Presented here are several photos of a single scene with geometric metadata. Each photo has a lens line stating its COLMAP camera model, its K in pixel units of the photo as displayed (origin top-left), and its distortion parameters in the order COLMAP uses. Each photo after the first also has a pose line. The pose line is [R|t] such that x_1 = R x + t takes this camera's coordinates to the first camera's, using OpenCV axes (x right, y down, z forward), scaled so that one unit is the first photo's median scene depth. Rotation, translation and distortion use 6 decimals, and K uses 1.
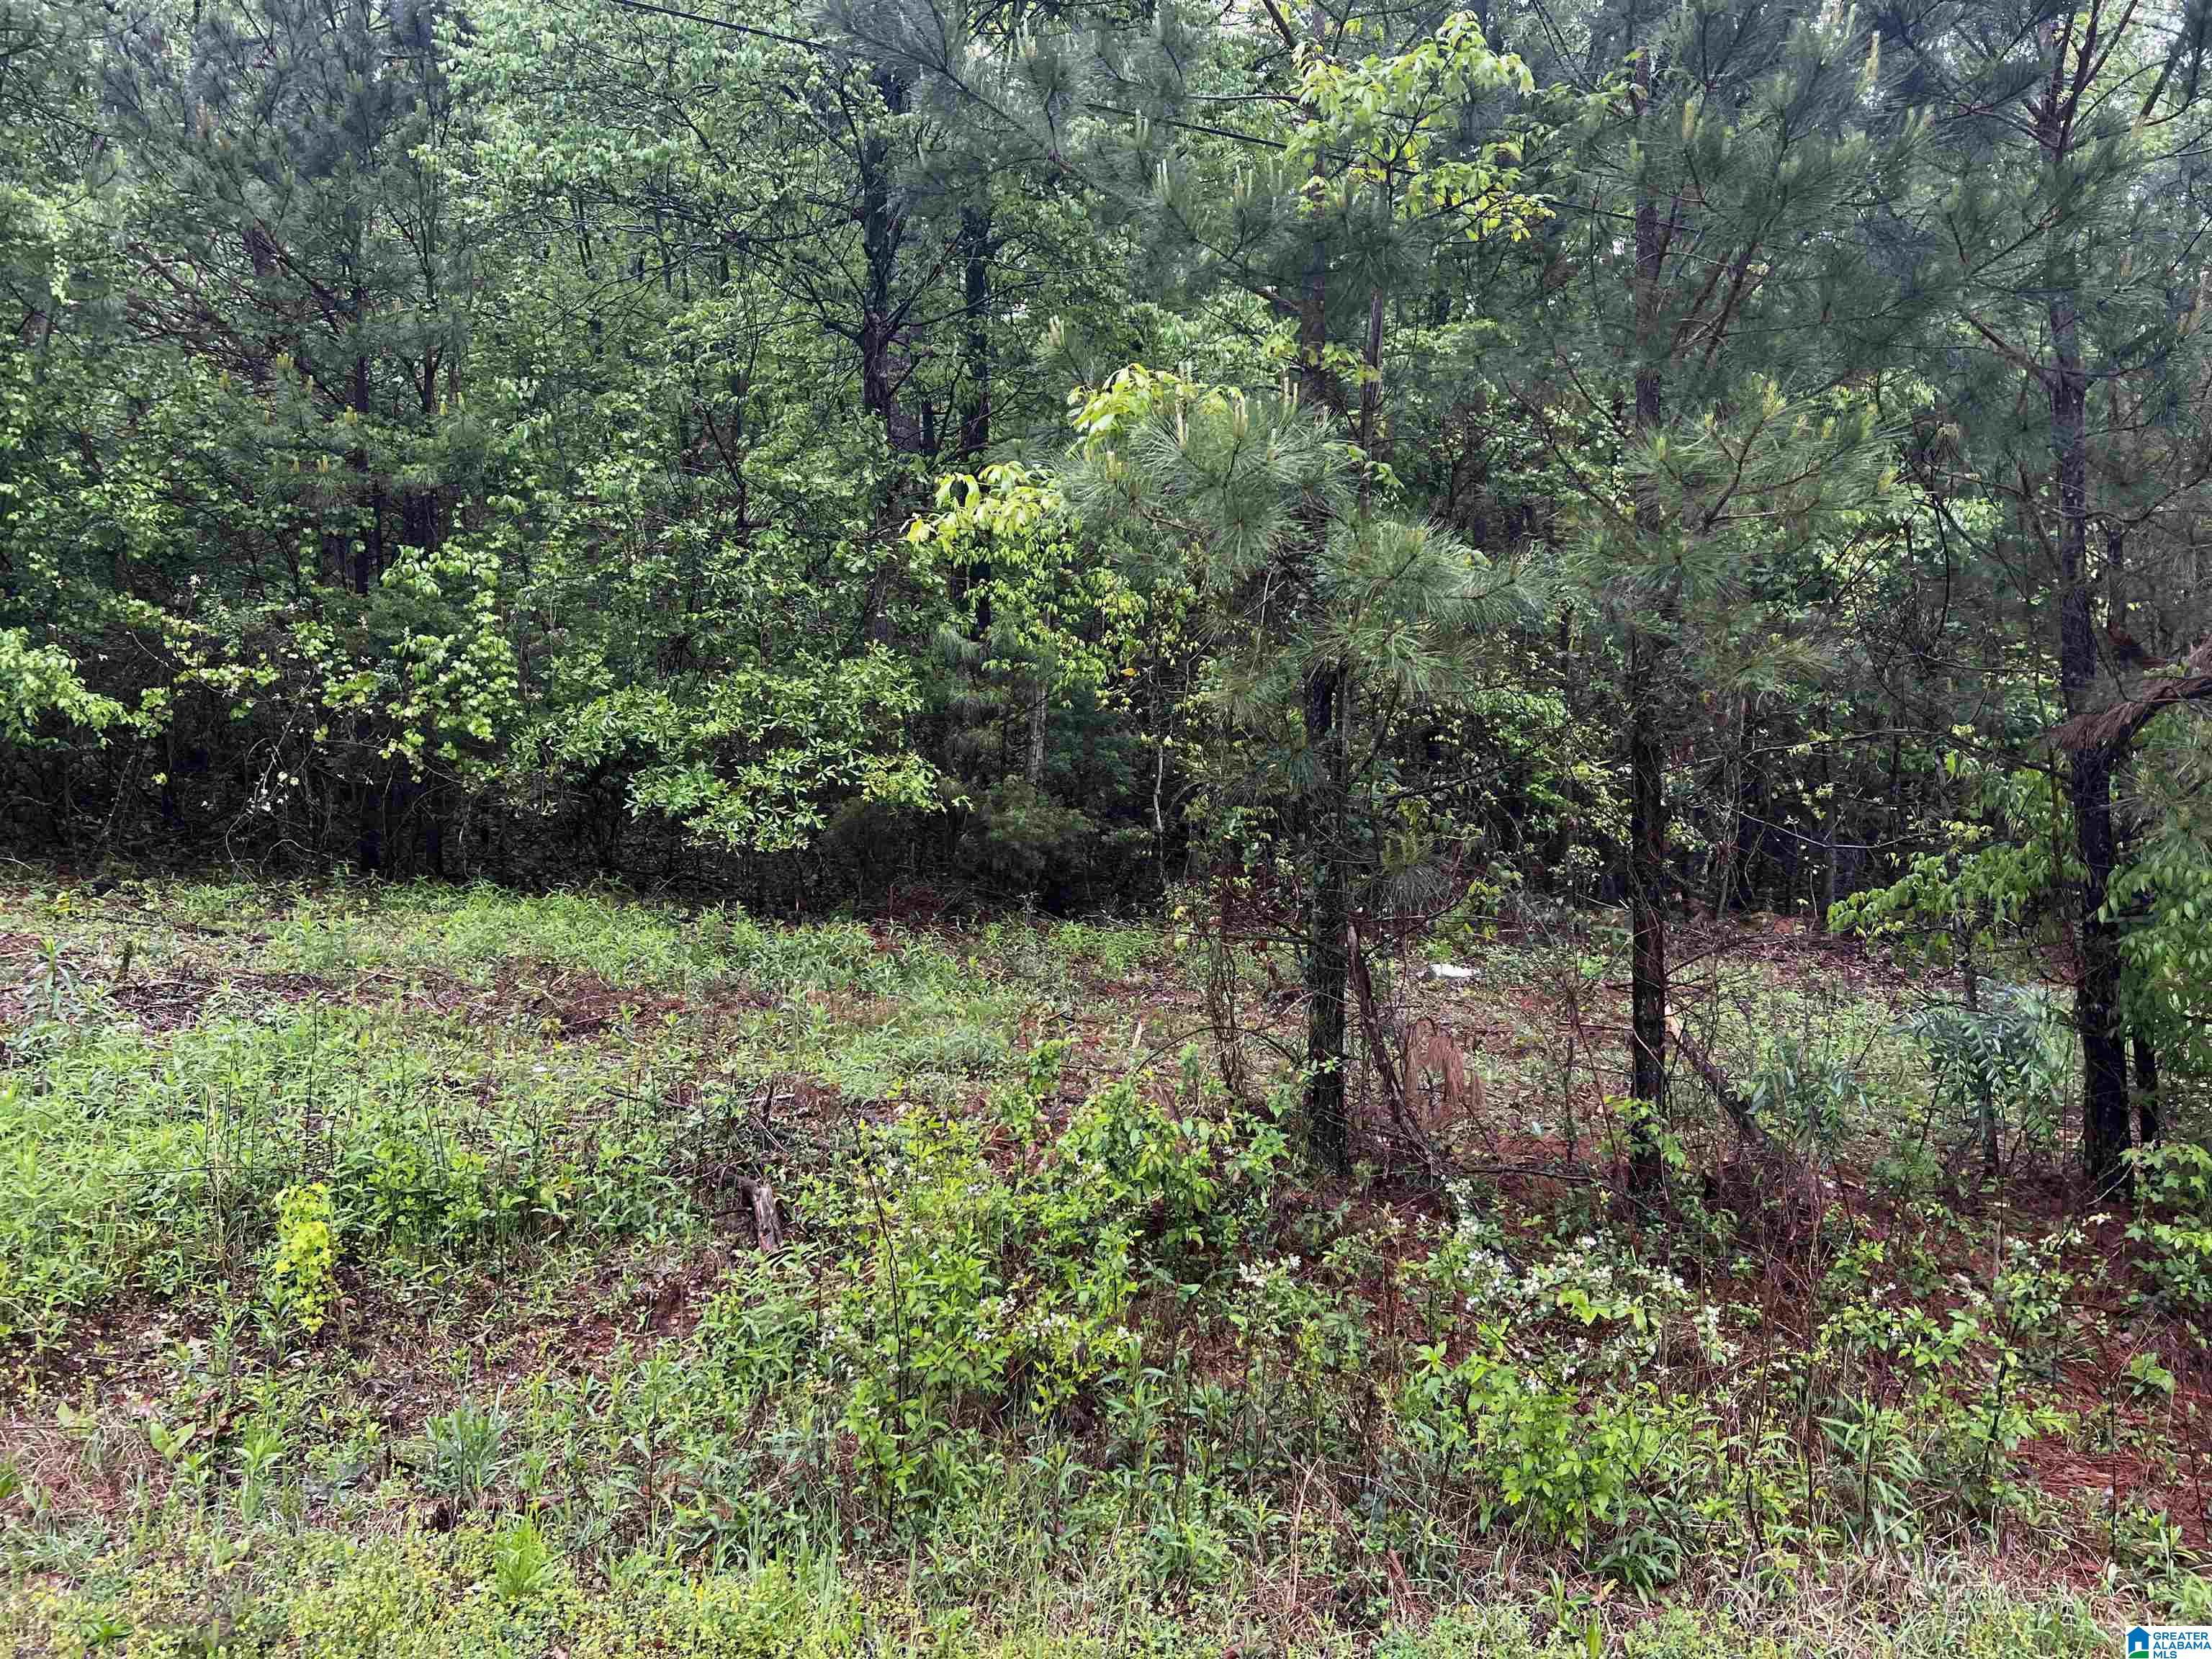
lens RADIAL K [[1655.3, 0, 1176.7], [0, 1655.3, 833.0], [0, 0, 1]] dist [0.036717, -0.043061]
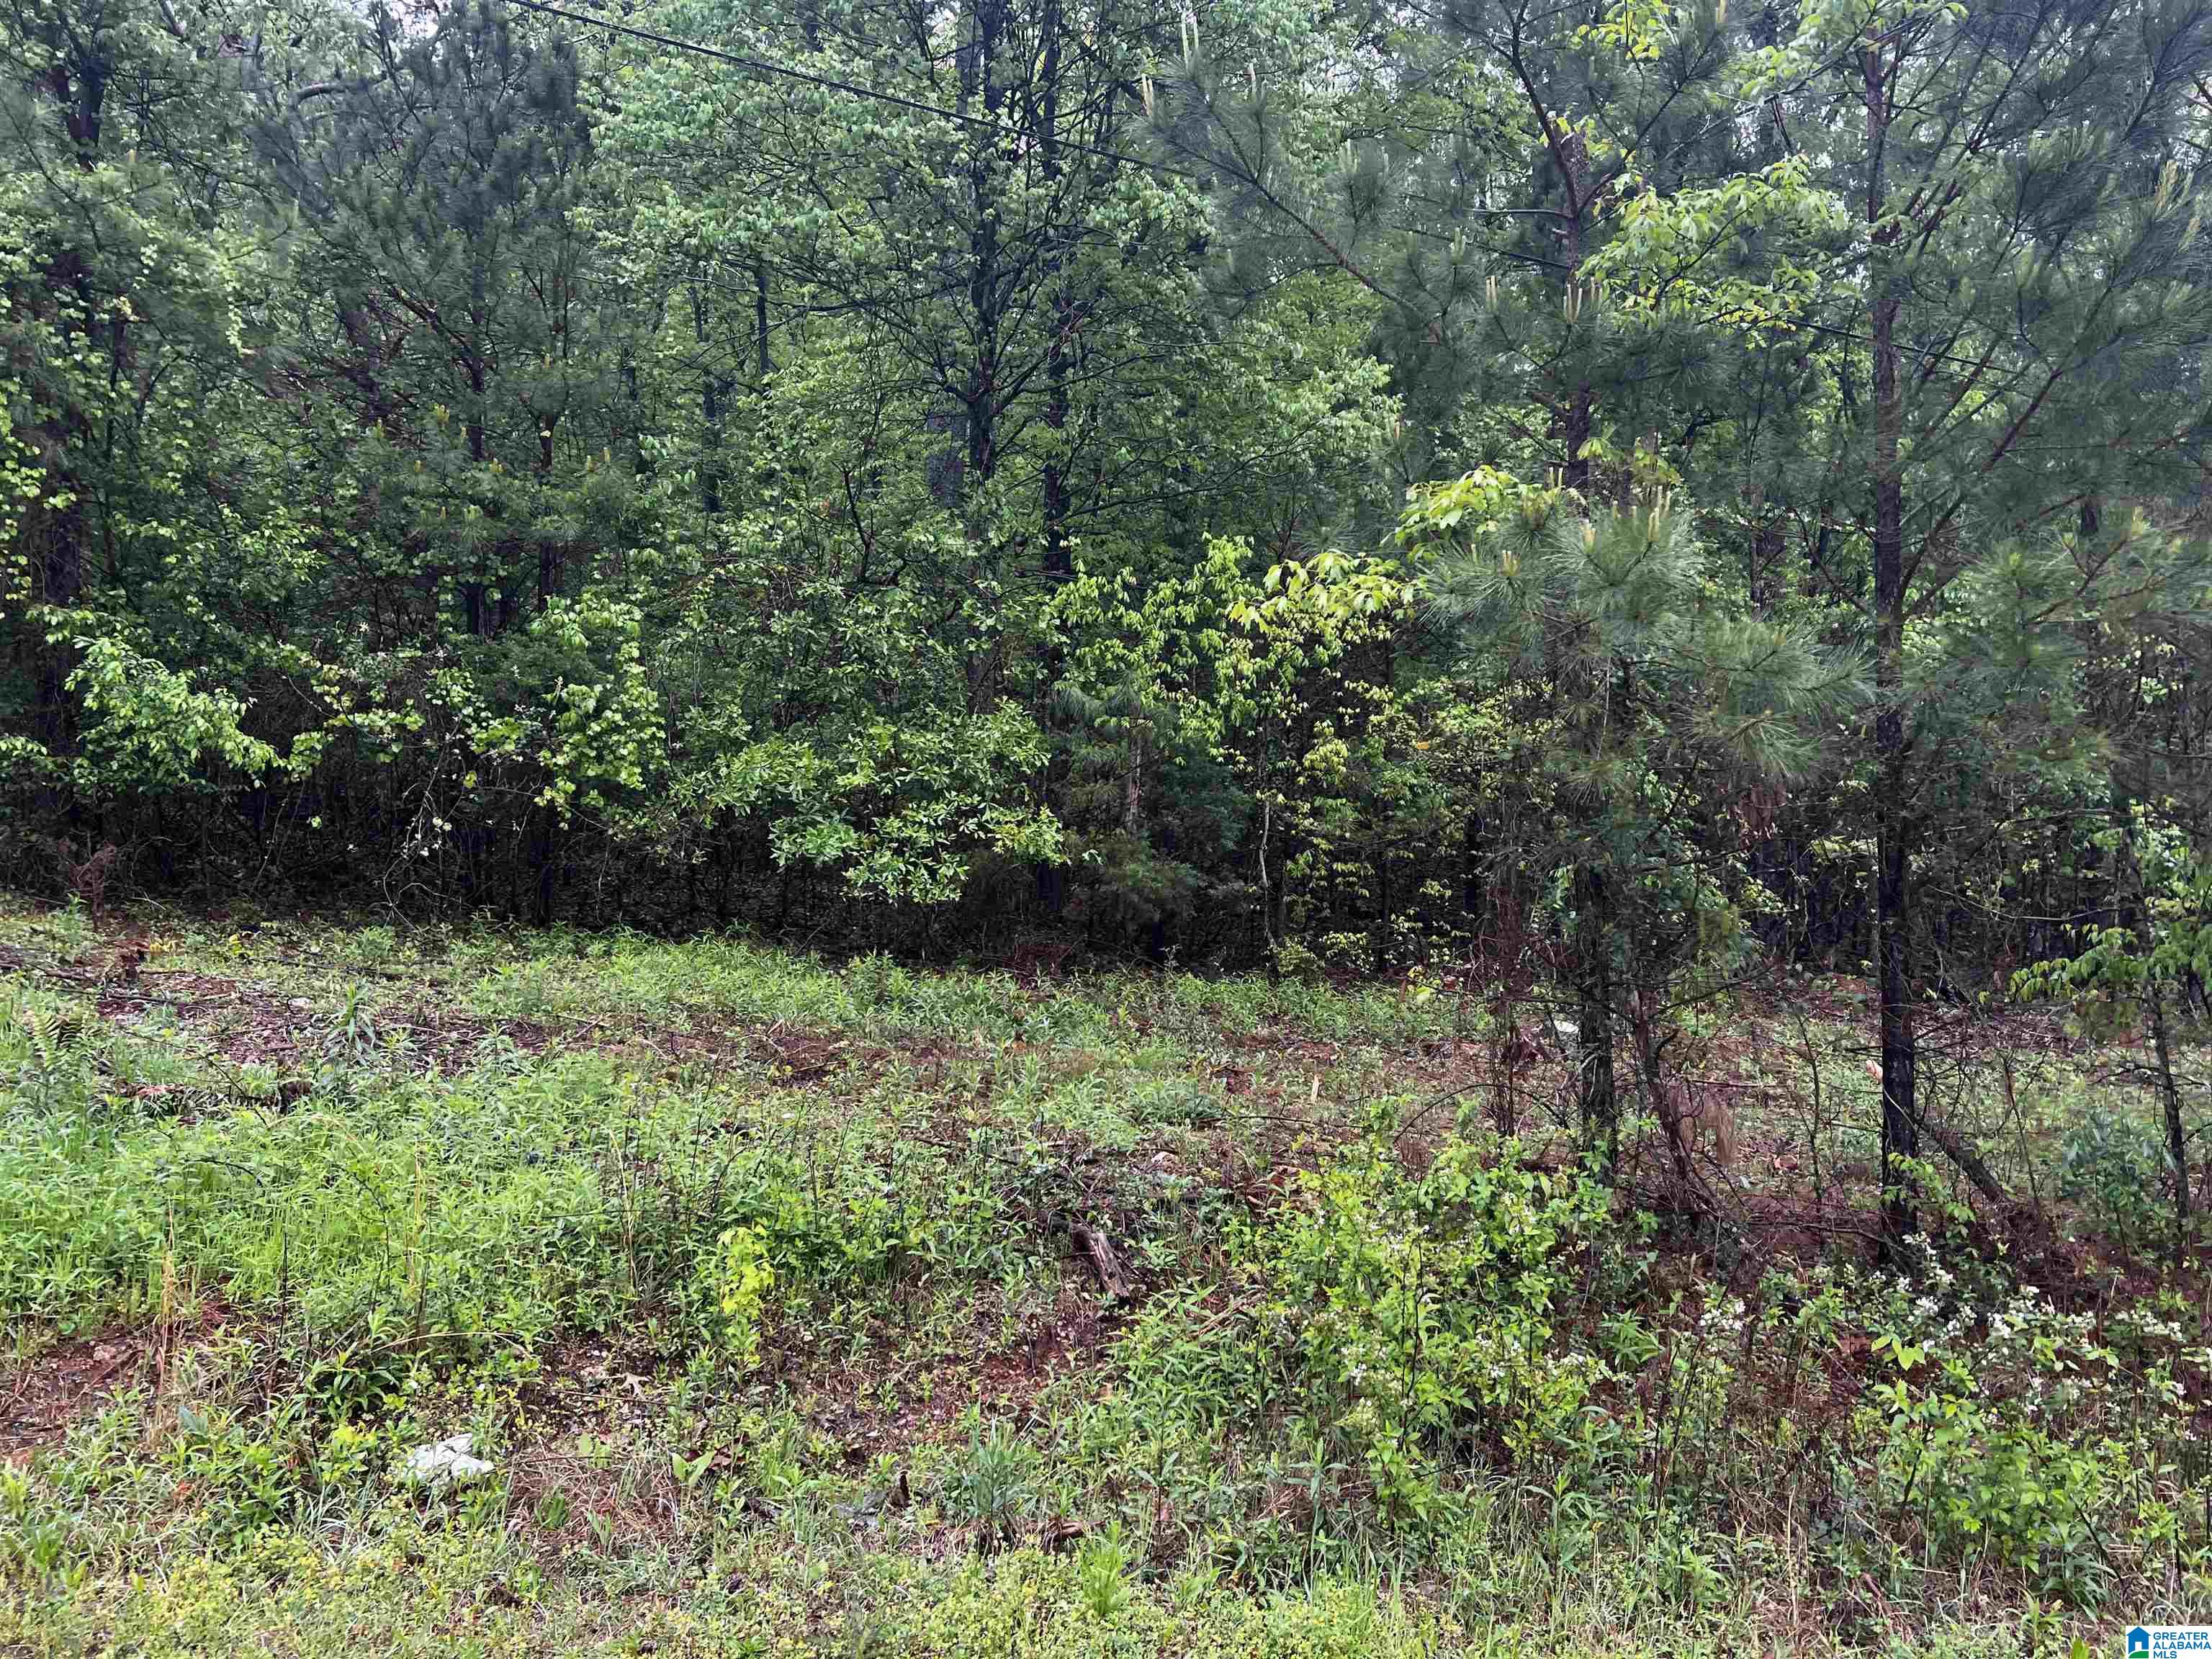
lens RADIAL K [[1655.3, 0, 1176.7], [0, 1655.3, 833.0], [0, 0, 1]] dist [0.036717, -0.043061]
pose [[0.999003, 0.016218, 0.041592, -0.123437], [-0.015083, 0.999509, -0.027447, -0.005699], [-0.042017, 0.026792, 0.998758, -0.027980]]
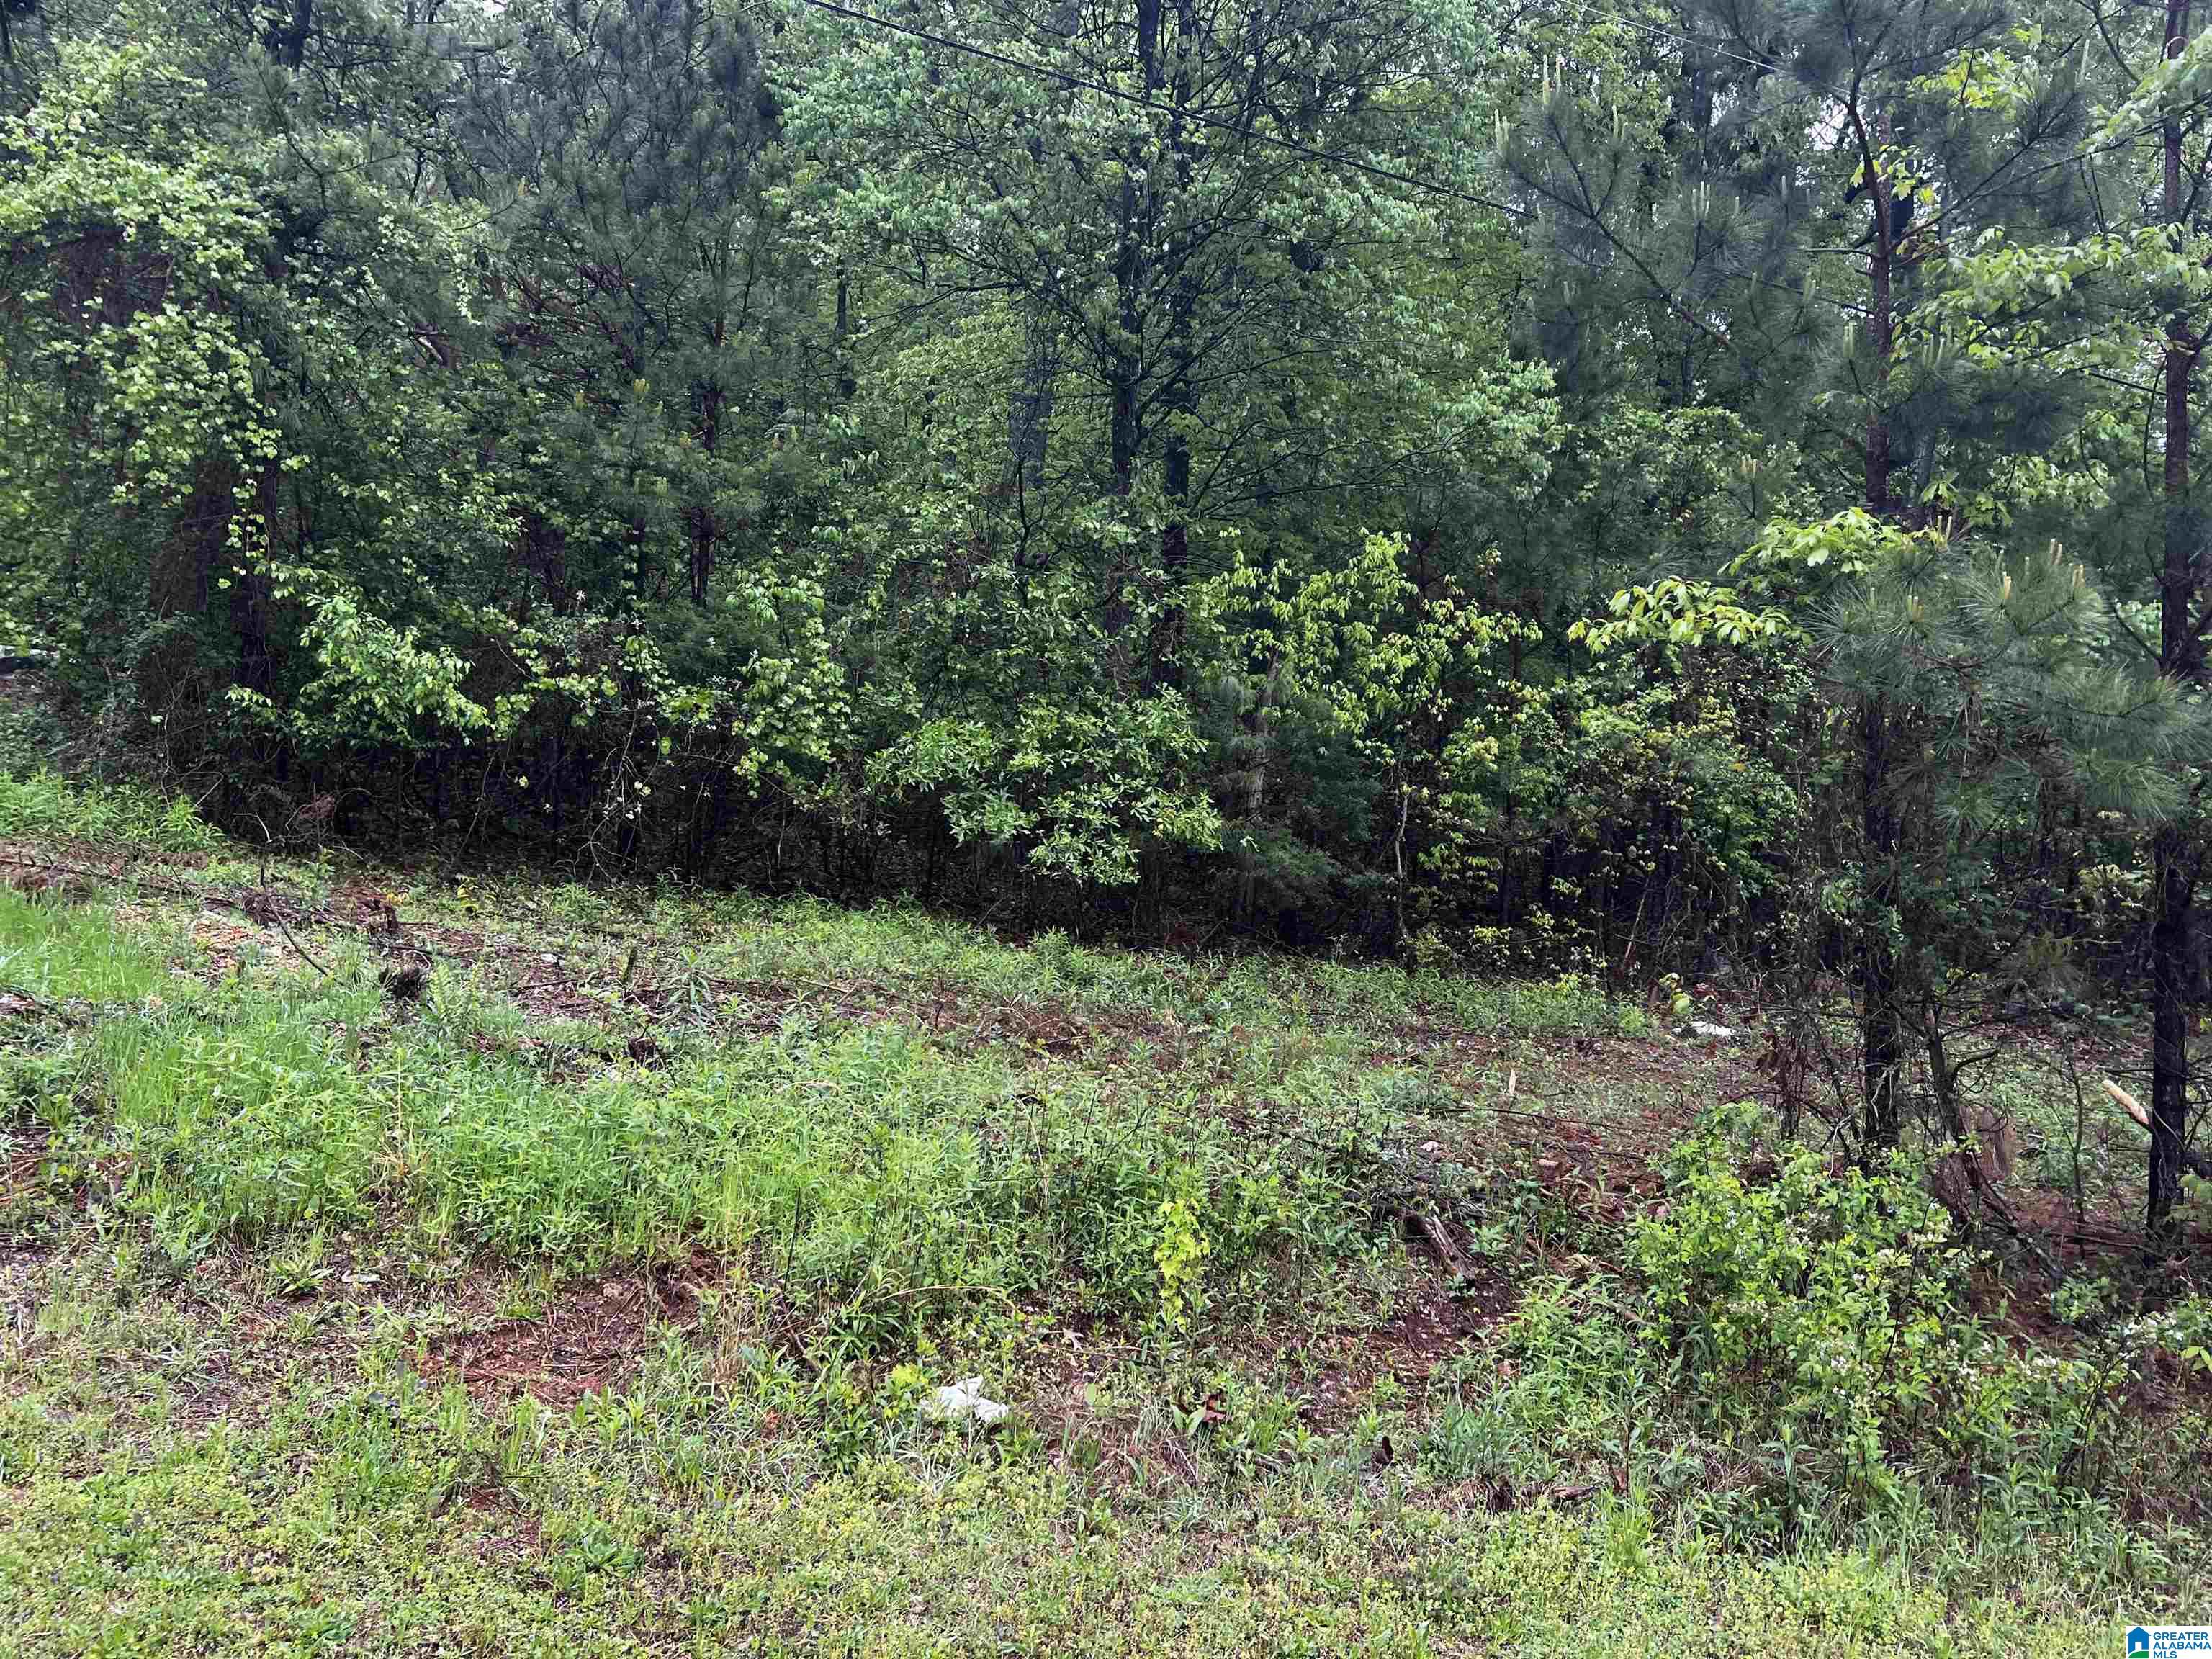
lens RADIAL K [[1669.4, 0, 1106.0], [0, 1669.4, 829.5], [0, 0, 1]] dist [0.081380, -0.115833]
pose [[0.998157, 0.055200, 0.025218, -0.255056], [-0.054958, 0.998437, -0.010175, -0.011442], [-0.025740, 0.008770, 0.999630, -0.061059]]
